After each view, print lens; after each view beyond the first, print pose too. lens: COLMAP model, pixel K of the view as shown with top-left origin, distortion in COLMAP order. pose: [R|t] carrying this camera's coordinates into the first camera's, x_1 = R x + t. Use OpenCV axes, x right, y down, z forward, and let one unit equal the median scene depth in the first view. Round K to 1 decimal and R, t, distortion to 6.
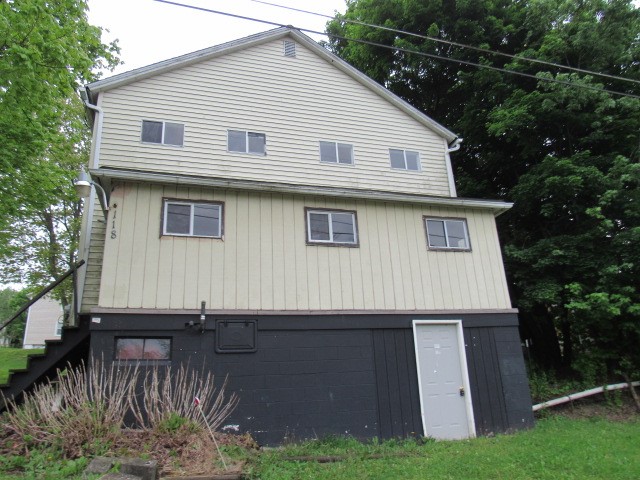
lens RADIAL K [[464.1, 0, 320.0], [0, 464.1, 240.0], [0, 0, 1]] dist [-0.005110, 0.003365]
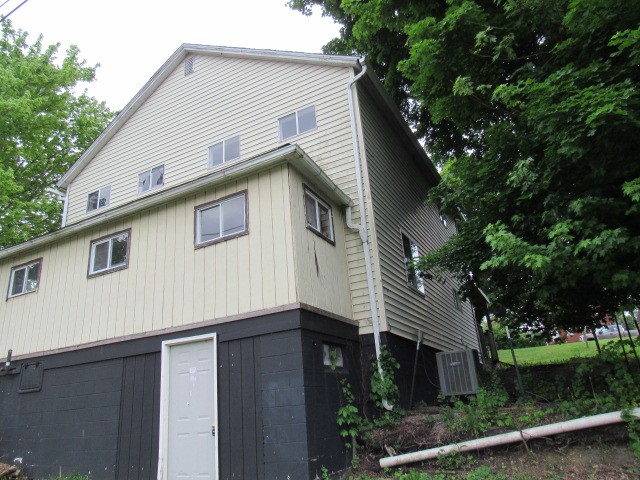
lens RADIAL K [[448.4, 0, 320.0], [0, 448.4, 240.0], [0, 0, 1]] dist [-0.010661, -0.000060]
pose [[0.699545, -0.243330, -0.671884, 0.969574], [0.257080, 0.962982, -0.081090, 0.134229], [0.666744, -0.116002, 0.736204, 0.615617]]
